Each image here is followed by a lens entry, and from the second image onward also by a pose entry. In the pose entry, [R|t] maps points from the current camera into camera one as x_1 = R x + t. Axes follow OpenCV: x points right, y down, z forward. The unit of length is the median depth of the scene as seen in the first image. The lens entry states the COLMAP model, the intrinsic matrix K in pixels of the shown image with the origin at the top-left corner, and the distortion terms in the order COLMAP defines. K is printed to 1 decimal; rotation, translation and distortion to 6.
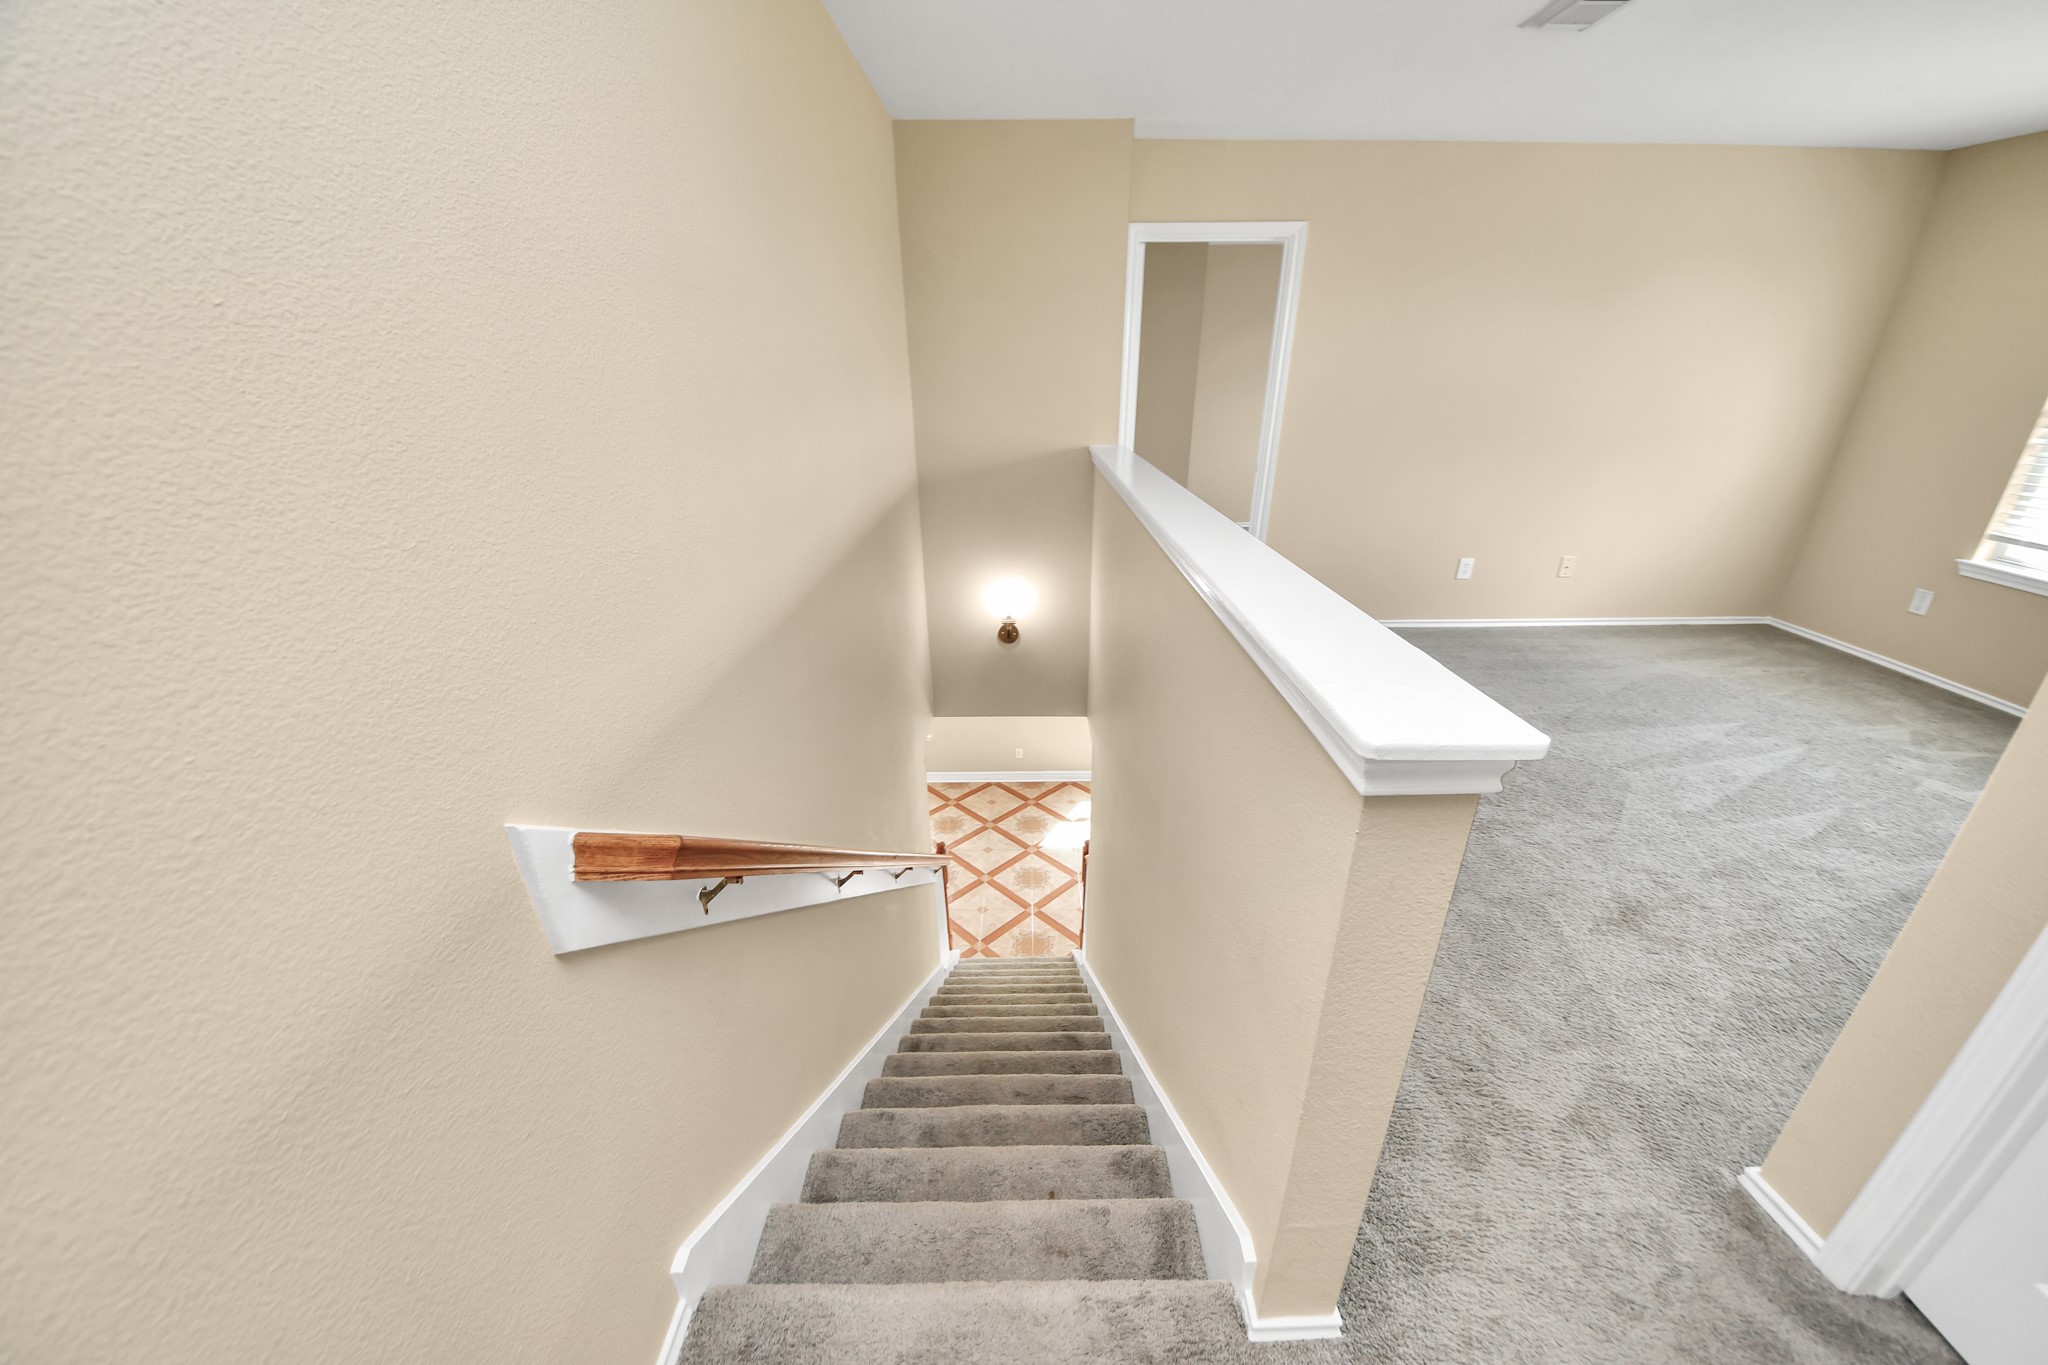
lens RADIAL K [[726.3, 0, 1024.0], [0, 726.3, 682.5], [0, 0, 1]] dist [0.000531, -0.007827]
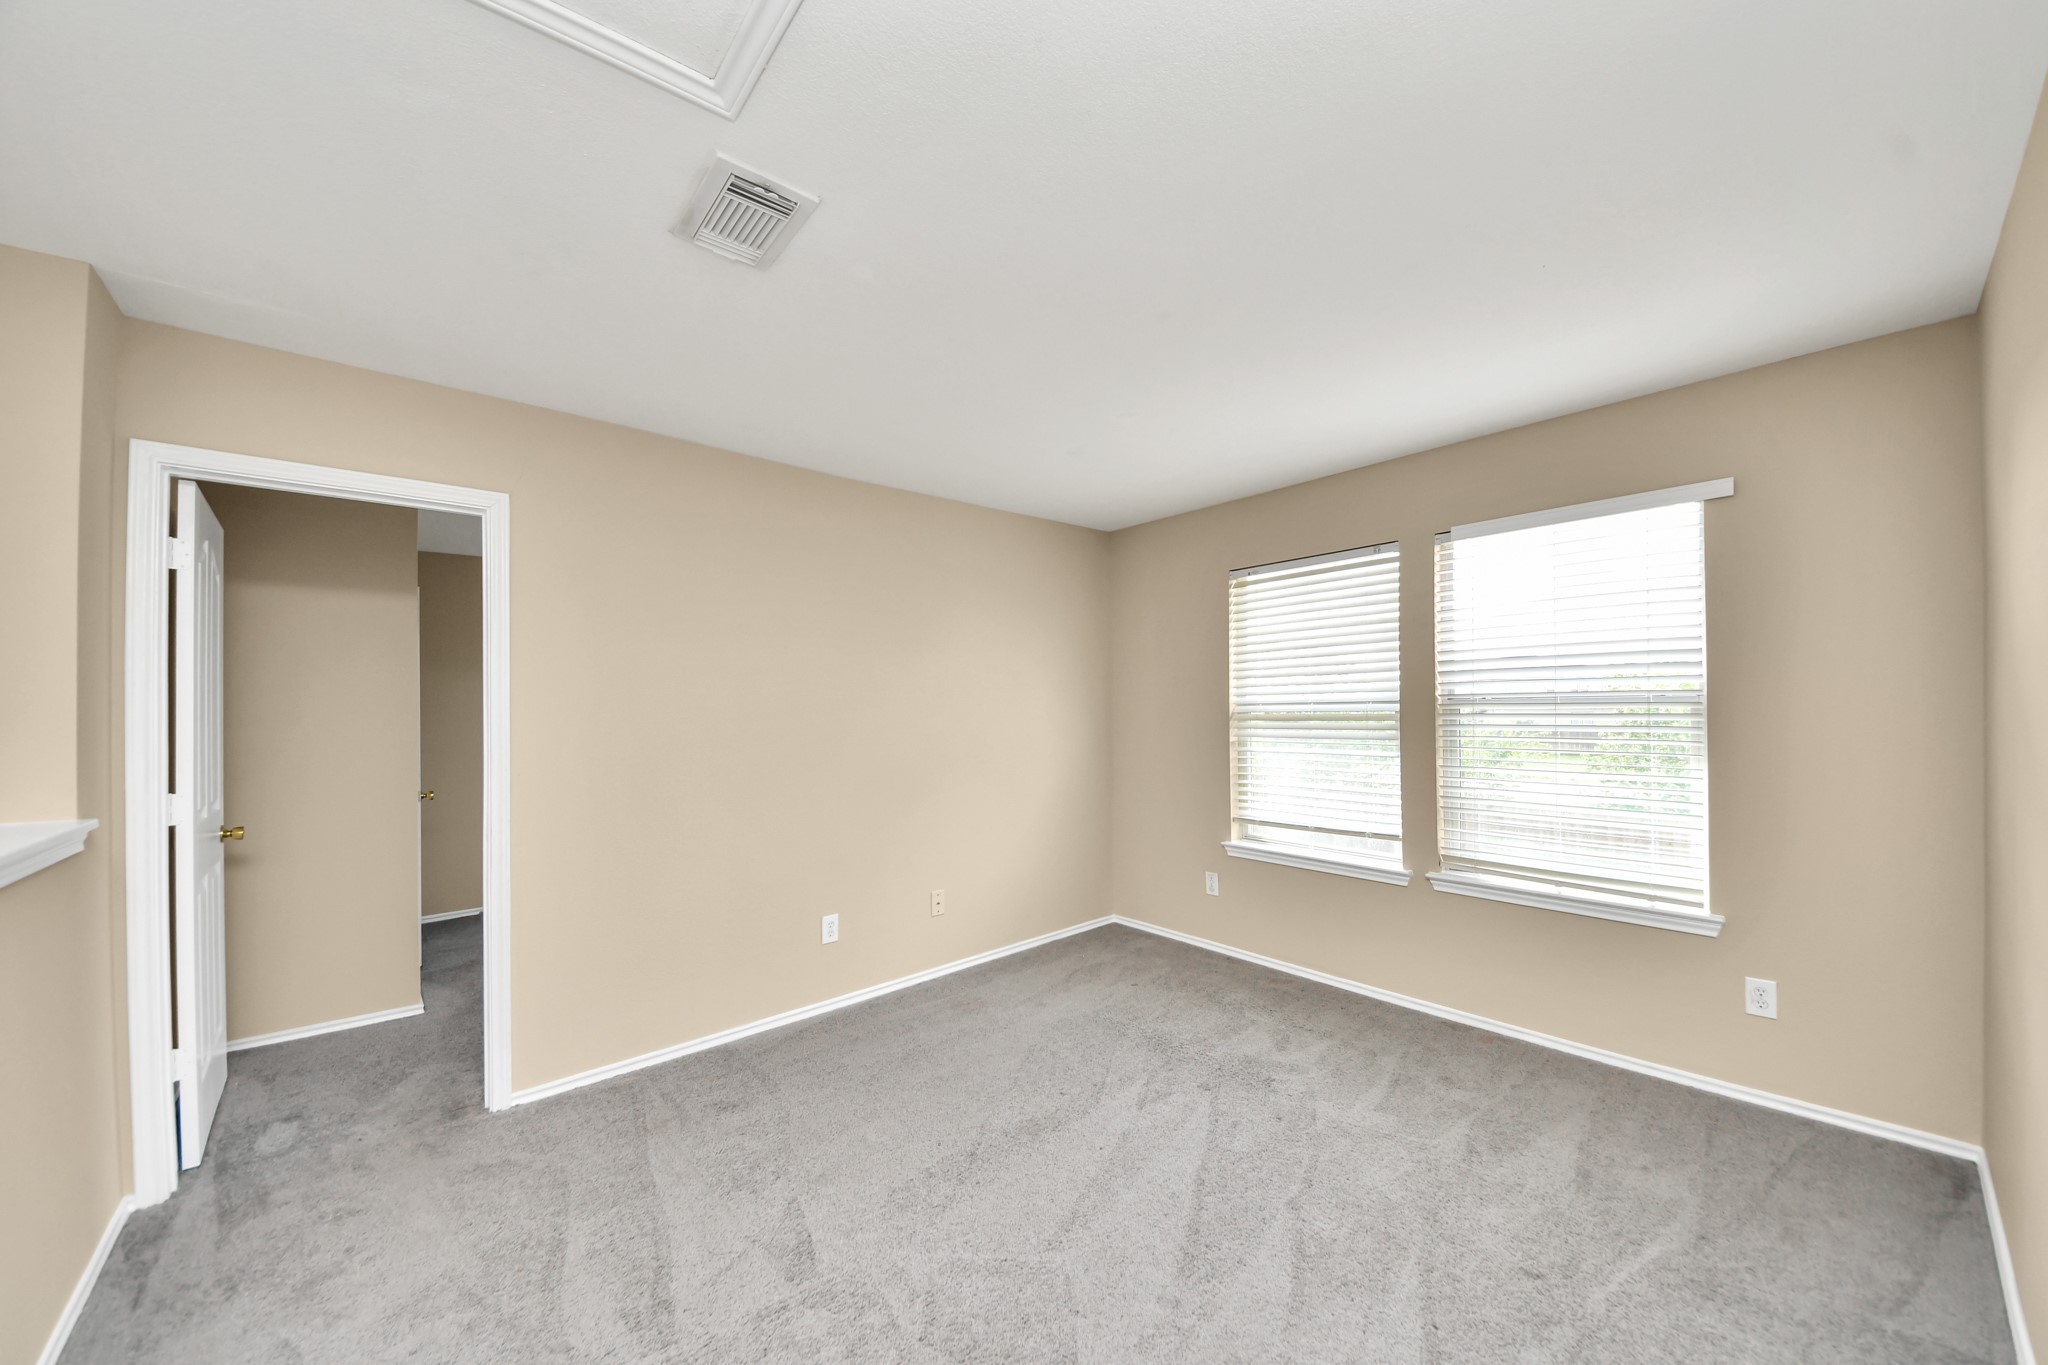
lens RADIAL K [[727.5, 0, 1005.4], [0, 727.5, 704.1], [0, 0, 1]] dist [0.001262, 0.000054]
pose [[0.760912, 0.001125, 0.648854, 0.315651], [0.264180, 0.912823, -0.311388, -0.108421], [-0.592640, 0.408353, 0.694281, 0.321942]]
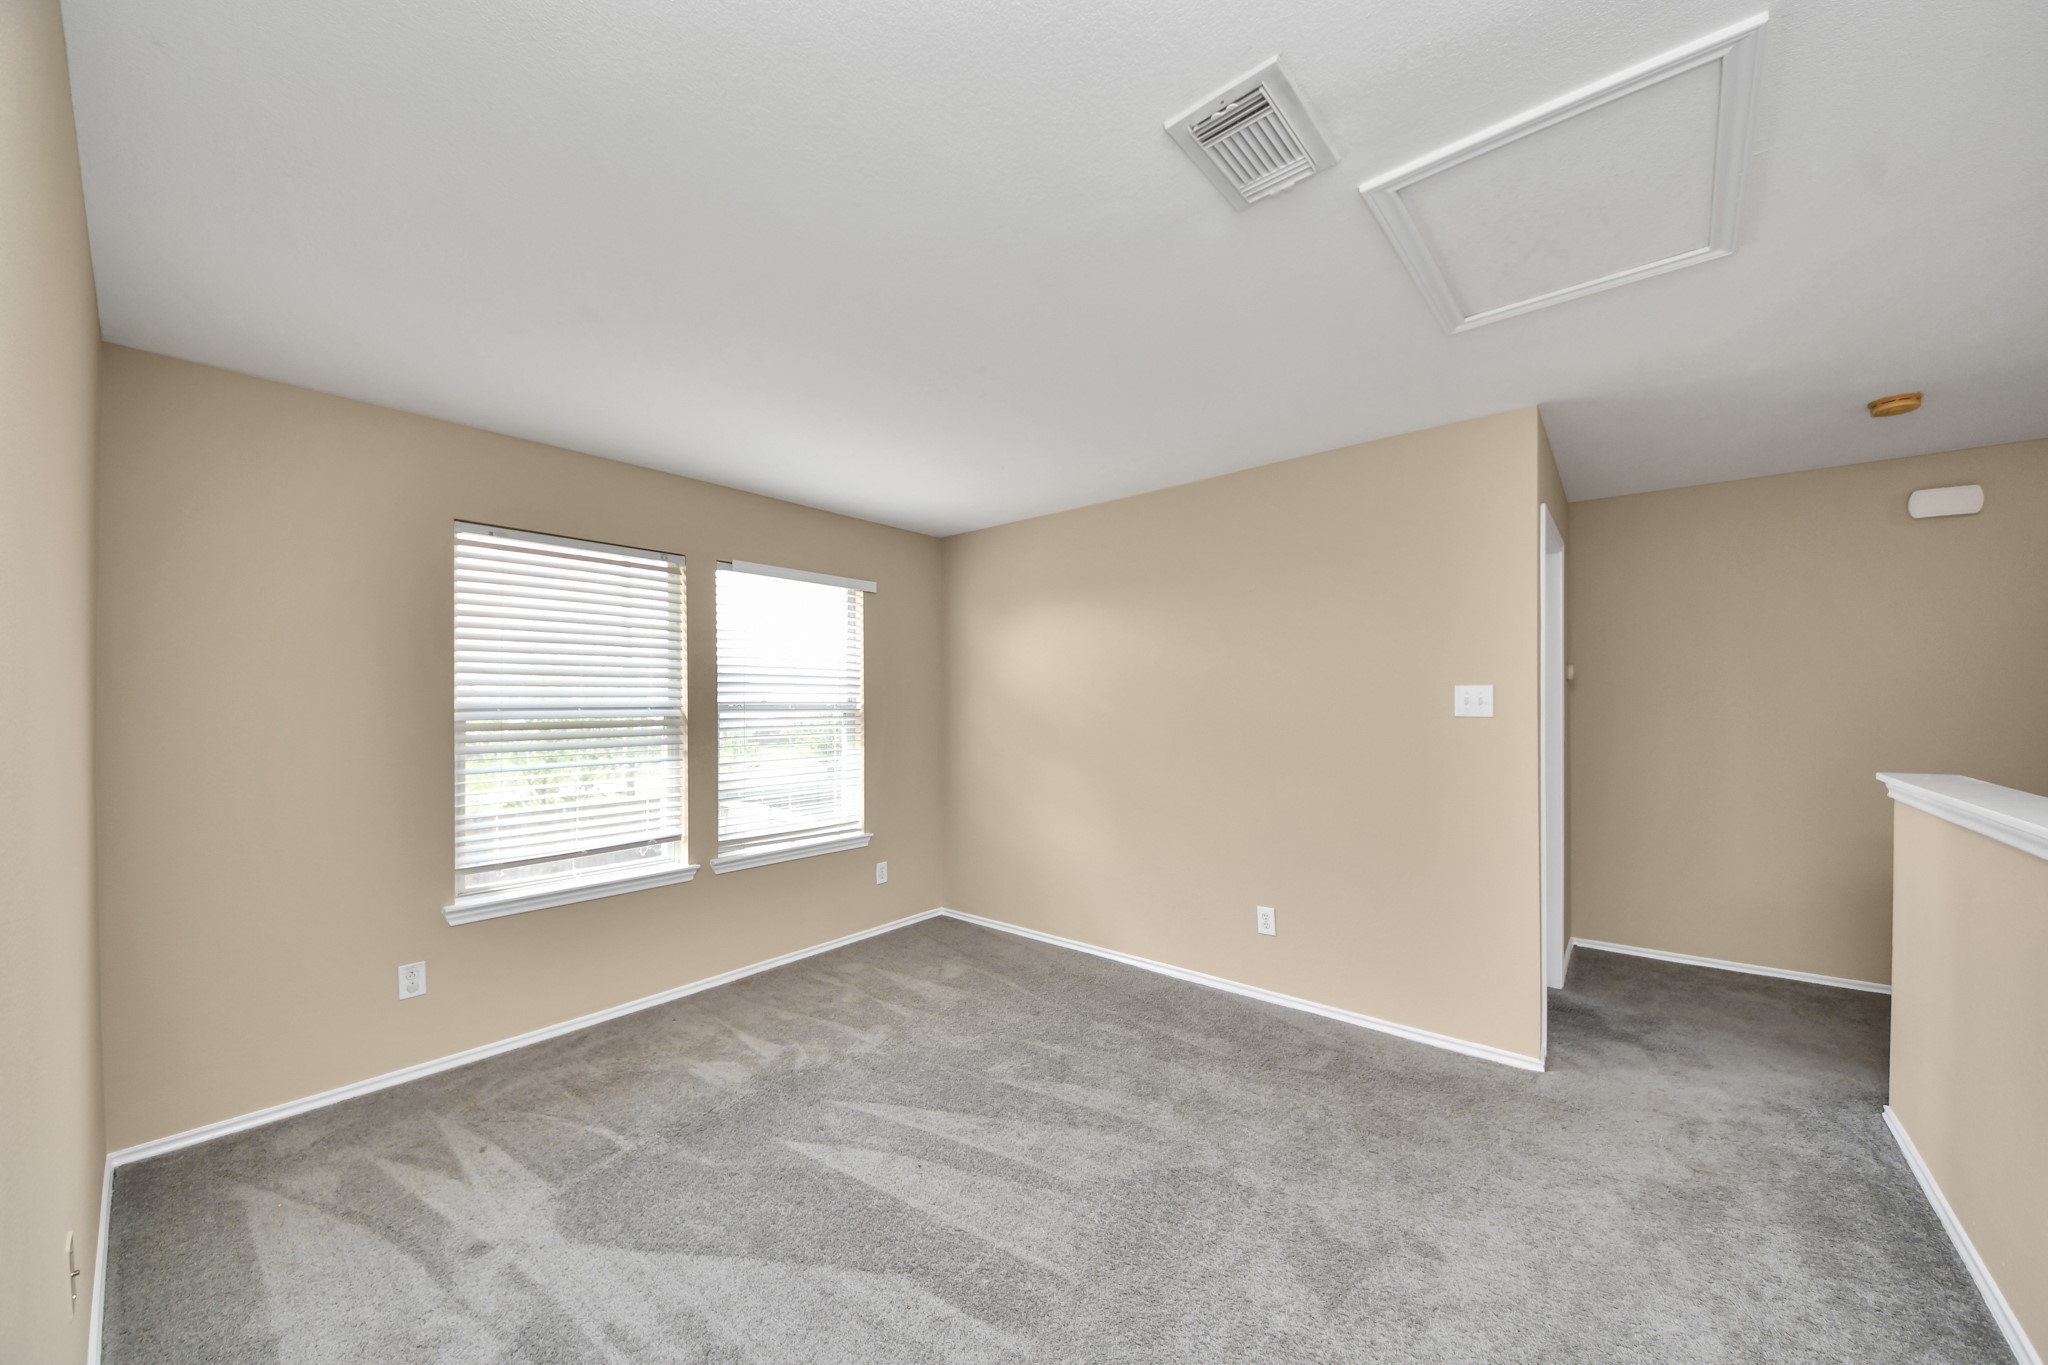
lens RADIAL K [[727.5, 0, 1005.4], [0, 727.5, 704.1], [0, 0, 1]] dist [0.001262, 0.000054]
pose [[-0.765797, 0.017178, 0.642852, 0.339698], [0.268050, 0.917191, 0.294805, -0.453609], [-0.584554, 0.398077, -0.706987, 1.126095]]
